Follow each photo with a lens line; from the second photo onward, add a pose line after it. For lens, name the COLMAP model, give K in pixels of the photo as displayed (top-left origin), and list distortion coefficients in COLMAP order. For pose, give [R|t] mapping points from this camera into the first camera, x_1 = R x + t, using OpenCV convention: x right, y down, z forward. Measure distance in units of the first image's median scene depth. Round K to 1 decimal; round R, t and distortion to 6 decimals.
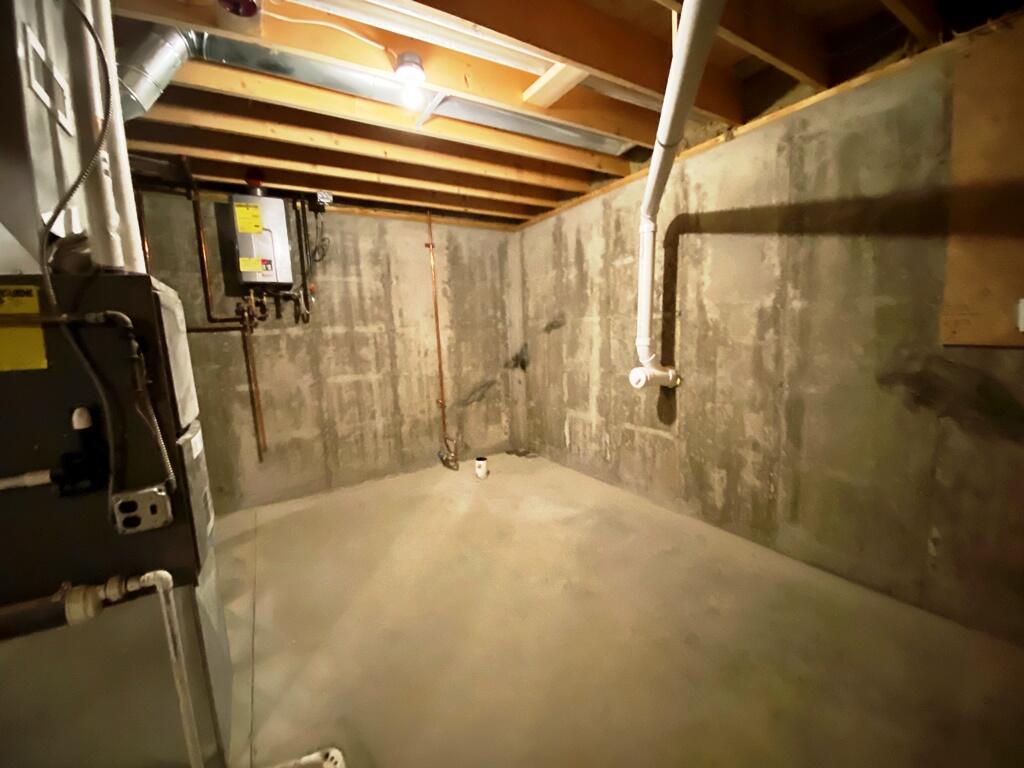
lens RADIAL K [[418.0, 0, 512.0], [0, 418.0, 384.0], [0, 0, 1]] dist [0.043311, -0.000468]
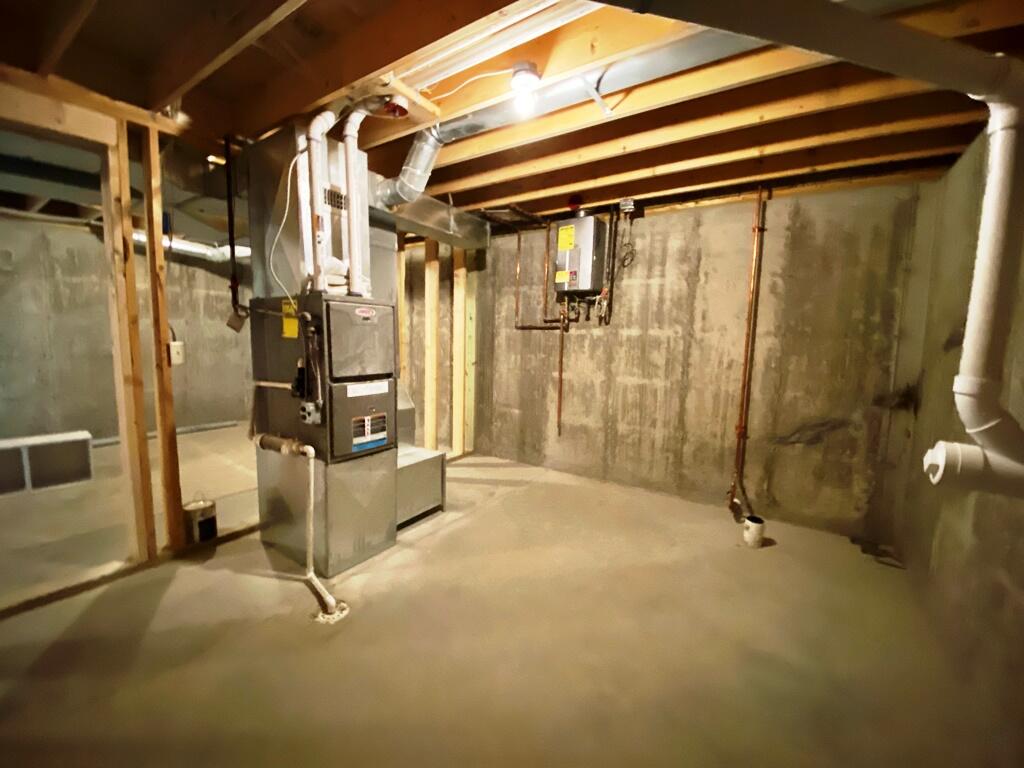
lens RADIAL K [[418.0, 0, 512.0], [0, 418.0, 384.0], [0, 0, 1]] dist [0.043311, -0.000468]
pose [[0.428838, 0.152516, -0.890414, 0.370642], [-0.159499, 0.982944, 0.091548, -0.048945], [0.889190, 0.102761, 0.445850, 0.287593]]
